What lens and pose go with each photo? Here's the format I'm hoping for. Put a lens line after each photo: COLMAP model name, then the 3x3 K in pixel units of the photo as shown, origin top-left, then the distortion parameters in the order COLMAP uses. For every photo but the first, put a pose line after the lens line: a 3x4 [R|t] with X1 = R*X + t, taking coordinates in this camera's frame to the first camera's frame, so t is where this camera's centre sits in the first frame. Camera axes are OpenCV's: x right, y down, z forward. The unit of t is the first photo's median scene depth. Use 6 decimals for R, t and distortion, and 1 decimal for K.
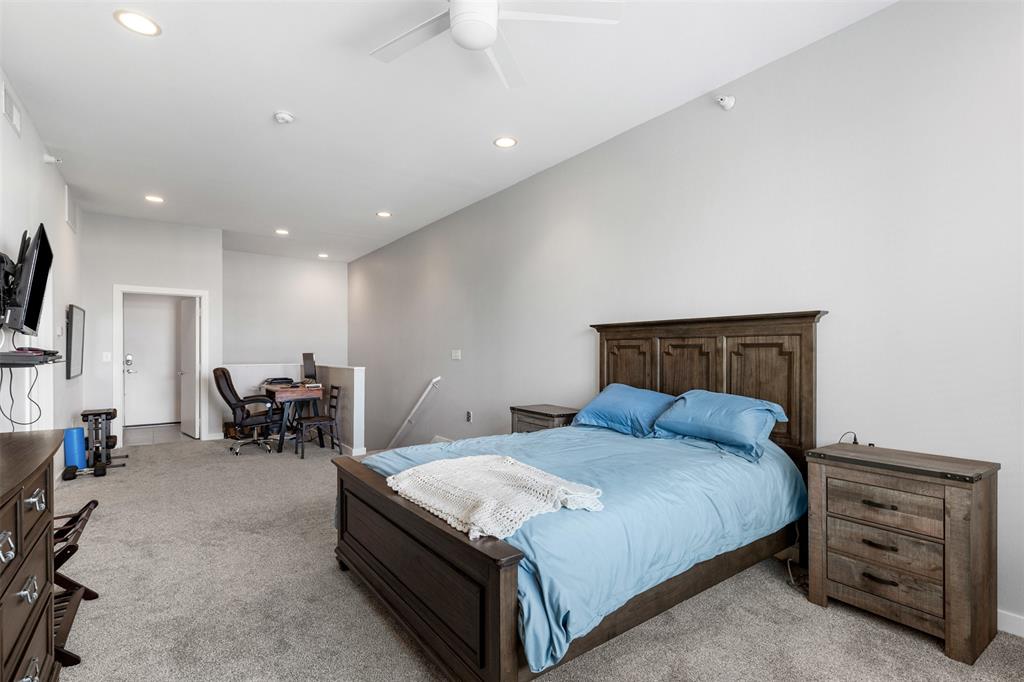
lens RADIAL K [[486.2, 0, 512.0], [0, 486.2, 341.0], [0, 0, 1]] dist [-0.002024, -0.000738]
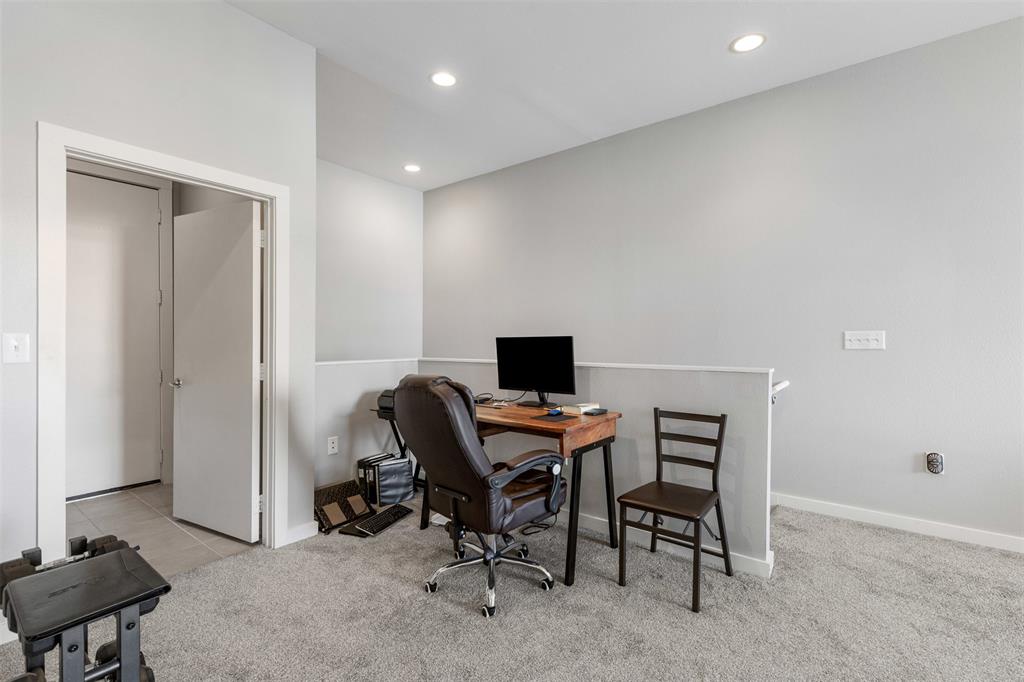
lens RADIAL K [[475.0, 0, 514.6], [0, 475.0, 332.3], [0, 0, 1]] dist [-0.000473, -0.000387]
pose [[0.962708, 0.003096, 0.270526, -0.546554], [-0.005843, 0.999939, 0.009349, 0.016000], [-0.270481, -0.010581, 0.962667, 0.553103]]
